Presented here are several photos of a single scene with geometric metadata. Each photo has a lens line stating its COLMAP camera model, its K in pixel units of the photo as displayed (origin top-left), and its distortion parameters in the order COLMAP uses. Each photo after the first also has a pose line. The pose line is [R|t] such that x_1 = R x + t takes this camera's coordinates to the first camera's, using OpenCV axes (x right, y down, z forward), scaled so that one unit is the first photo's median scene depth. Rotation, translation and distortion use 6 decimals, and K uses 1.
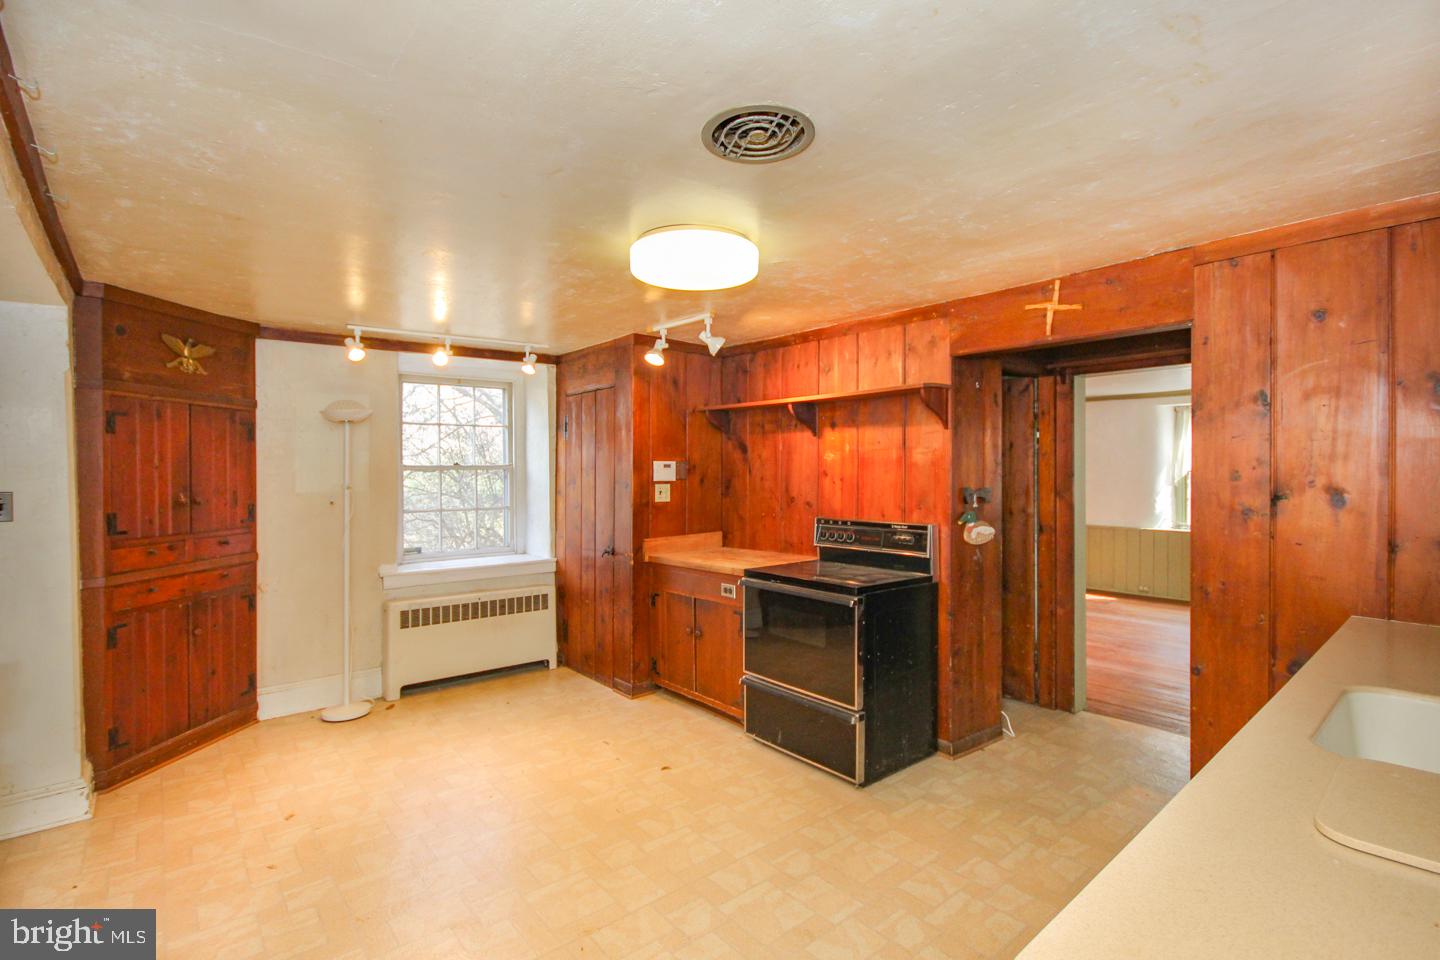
lens RADIAL K [[671.3, 0, 729.4], [0, 671.3, 476.0], [0, 0, 1]] dist [-0.002102, 0.000098]
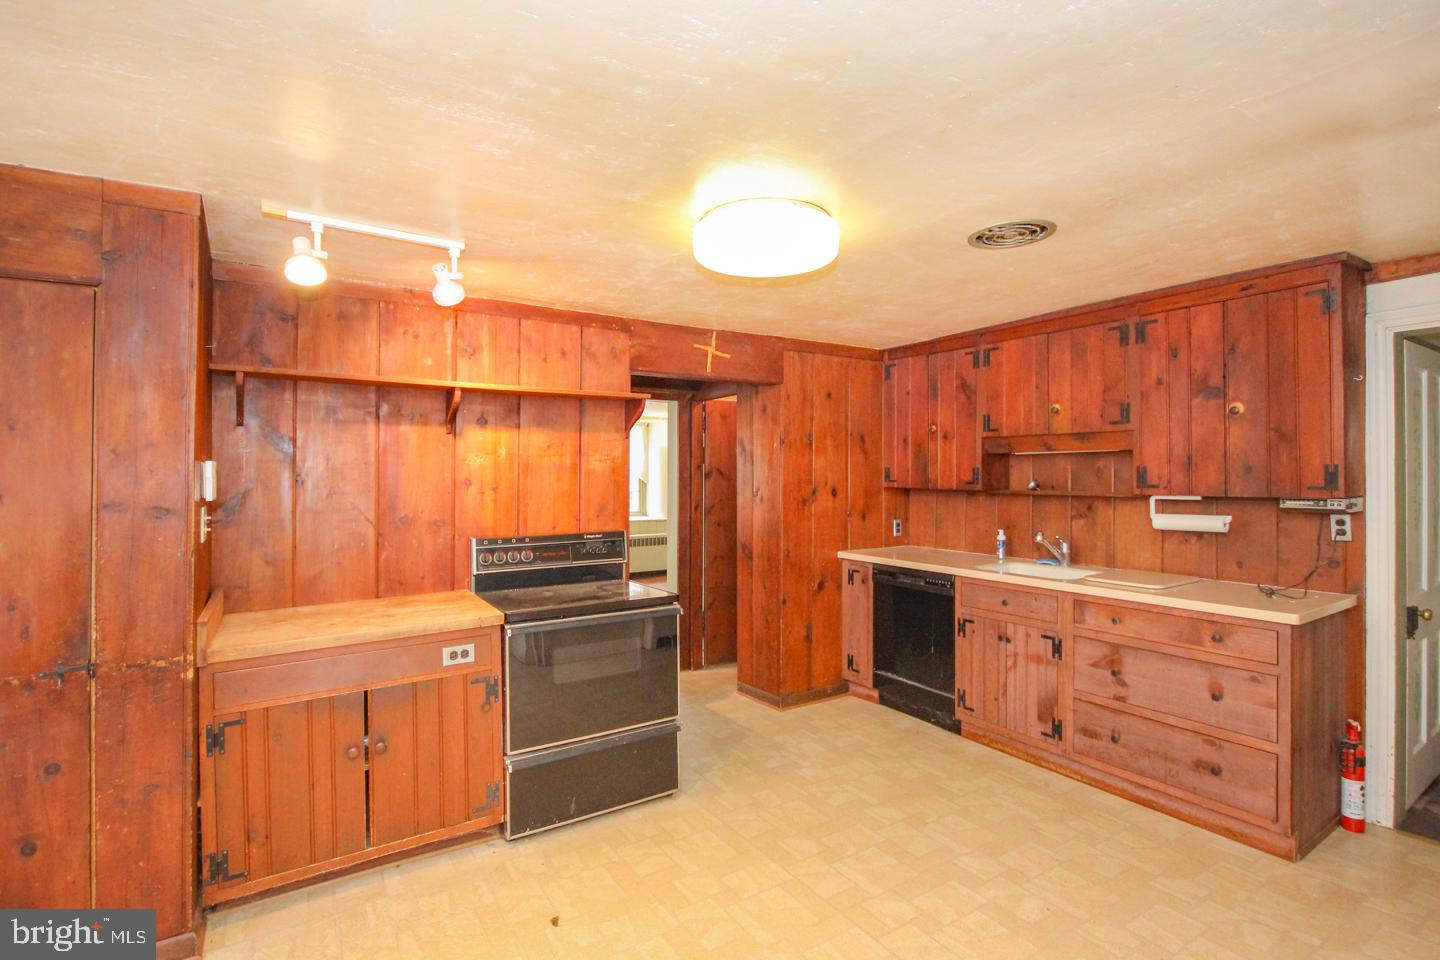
lens RADIAL K [[671.3, 0, 729.8], [0, 671.3, 476.3], [0, 0, 1]] dist [-0.002102, 0.000098]
pose [[0.137635, -0.000207, 0.990483, -0.664020], [0.011885, 0.999928, -0.001443, -0.006339], [-0.990412, 0.011970, 0.137628, 0.657242]]
